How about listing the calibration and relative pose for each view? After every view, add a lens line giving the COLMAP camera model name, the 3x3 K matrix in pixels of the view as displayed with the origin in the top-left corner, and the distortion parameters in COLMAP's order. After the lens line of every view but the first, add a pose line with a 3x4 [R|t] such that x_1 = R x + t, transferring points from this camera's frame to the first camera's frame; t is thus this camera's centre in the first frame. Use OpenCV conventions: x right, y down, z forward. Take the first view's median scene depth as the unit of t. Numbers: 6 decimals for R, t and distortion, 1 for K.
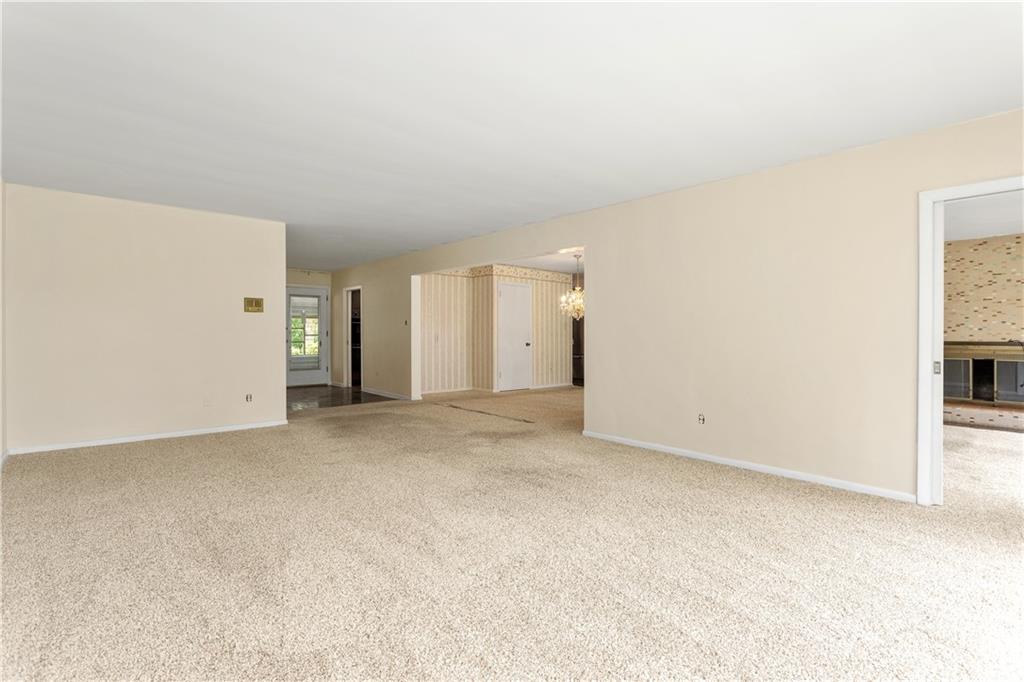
lens RADIAL K [[489.3, 0, 509.5], [0, 489.3, 330.8], [0, 0, 1]] dist [-0.012371, 0.005656]
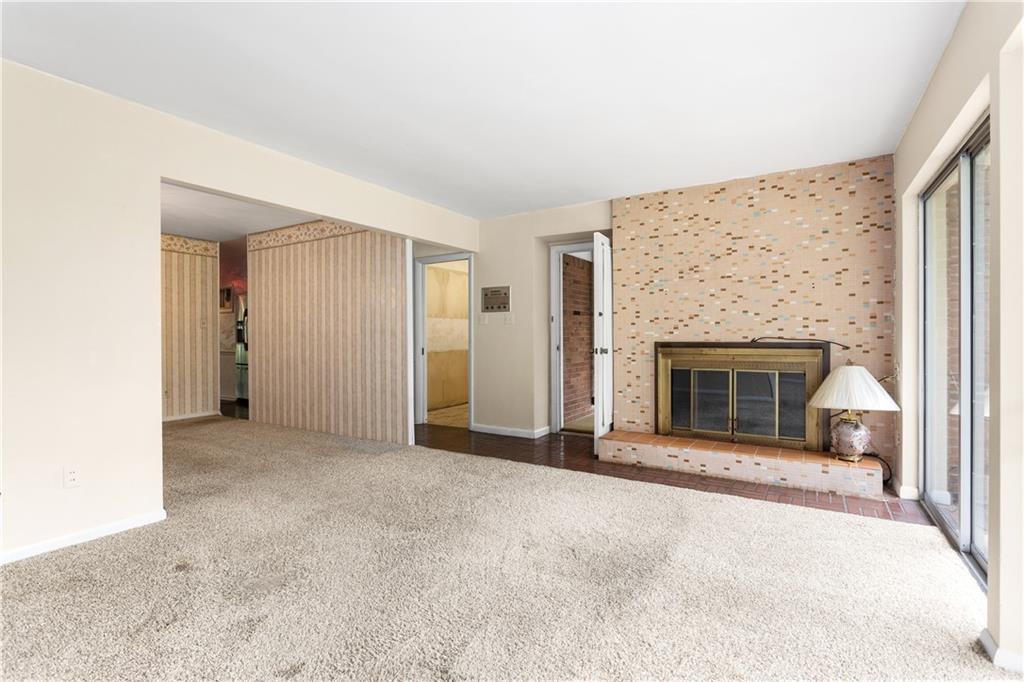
lens RADIAL K [[489.3, 0, 508.6], [0, 489.3, 335.9], [0, 0, 1]] dist [-0.012371, 0.005656]
pose [[0.956643, -0.007951, 0.291154, 0.515475], [0.005780, 0.999949, 0.008318, 0.007068], [-0.291205, -0.006274, 0.956640, 0.460389]]
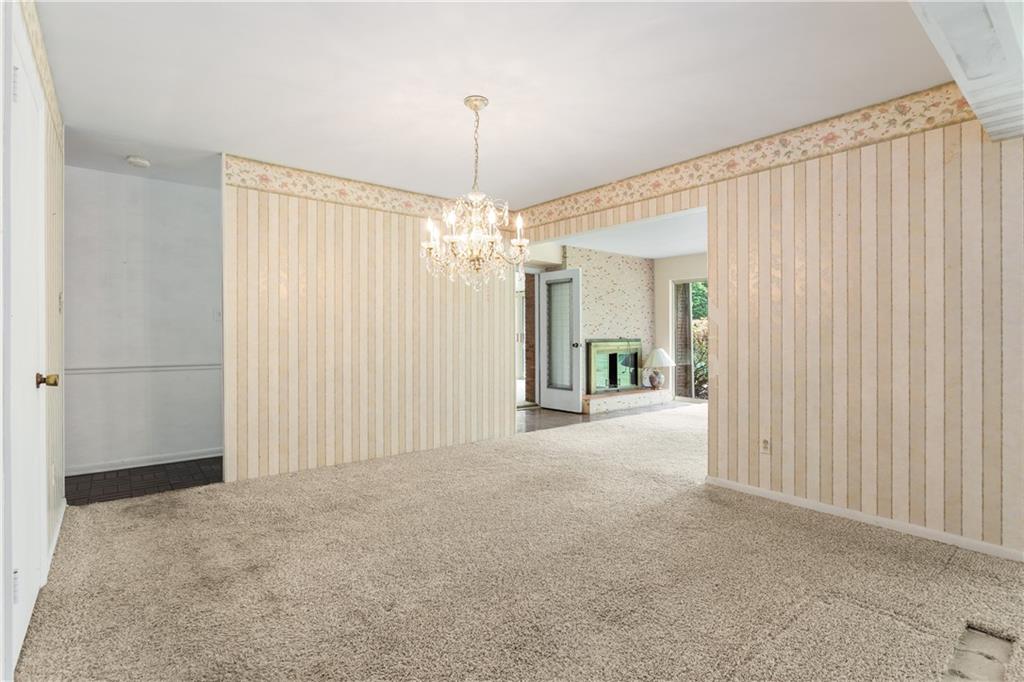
lens RADIAL K [[489.3, 0, 513.8], [0, 489.3, 338.6], [0, 0, 1]] dist [-0.012371, 0.005656]
pose [[0.030318, -0.005517, 0.999525, -0.243279], [0.000385, 0.999985, 0.005508, 0.014768], [-0.999540, 0.000218, 0.030320, 1.208044]]
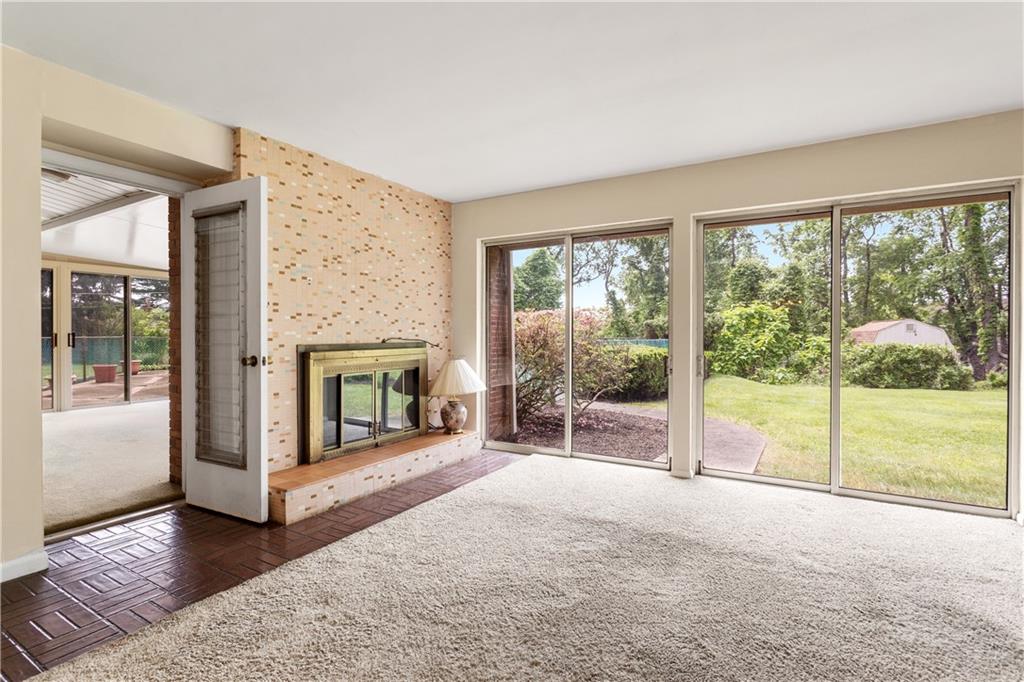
lens RADIAL K [[489.3, 0, 507.2], [0, 489.3, 336.0], [0, 0, 1]] dist [-0.012371, 0.005656]
pose [[-0.304666, -0.007983, 0.952426, 0.343668], [-0.005289, 0.999964, 0.006689, 0.008251], [-0.952445, -0.003000, -0.304697, 1.016771]]
